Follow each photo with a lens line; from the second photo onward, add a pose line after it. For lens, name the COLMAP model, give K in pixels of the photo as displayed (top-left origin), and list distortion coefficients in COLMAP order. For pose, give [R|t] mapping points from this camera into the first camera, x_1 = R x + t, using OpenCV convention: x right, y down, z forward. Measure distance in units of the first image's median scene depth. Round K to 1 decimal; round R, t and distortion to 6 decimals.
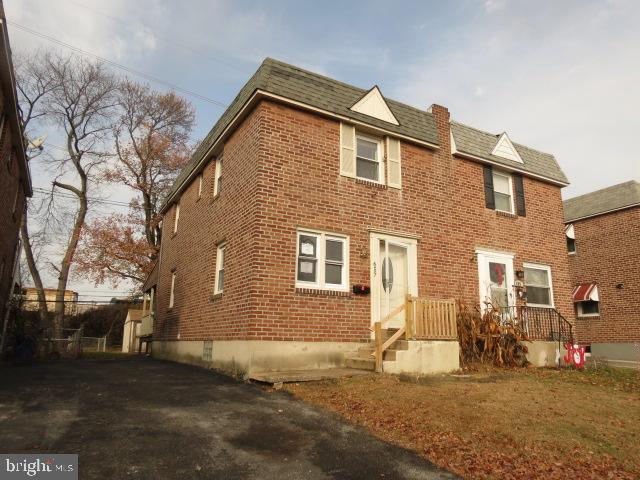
lens RADIAL K [[453.4, 0, 319.0], [0, 453.4, 239.6], [0, 0, 1]] dist [-0.025796, 0.007586]
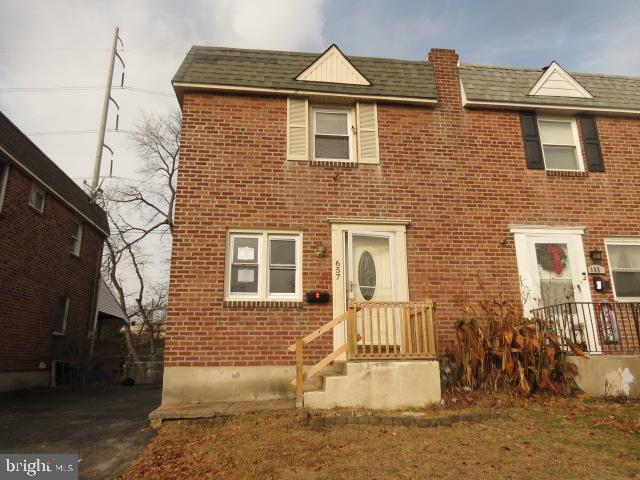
lens RADIAL K [[453.4, 0, 321.4], [0, 453.4, 239.0], [0, 0, 1]] dist [-0.025796, 0.007586]
pose [[0.920574, -0.126553, -0.369498, 0.379235], [0.112285, 0.991865, -0.059966, 0.054720], [0.374081, 0.013714, 0.927295, 0.256751]]
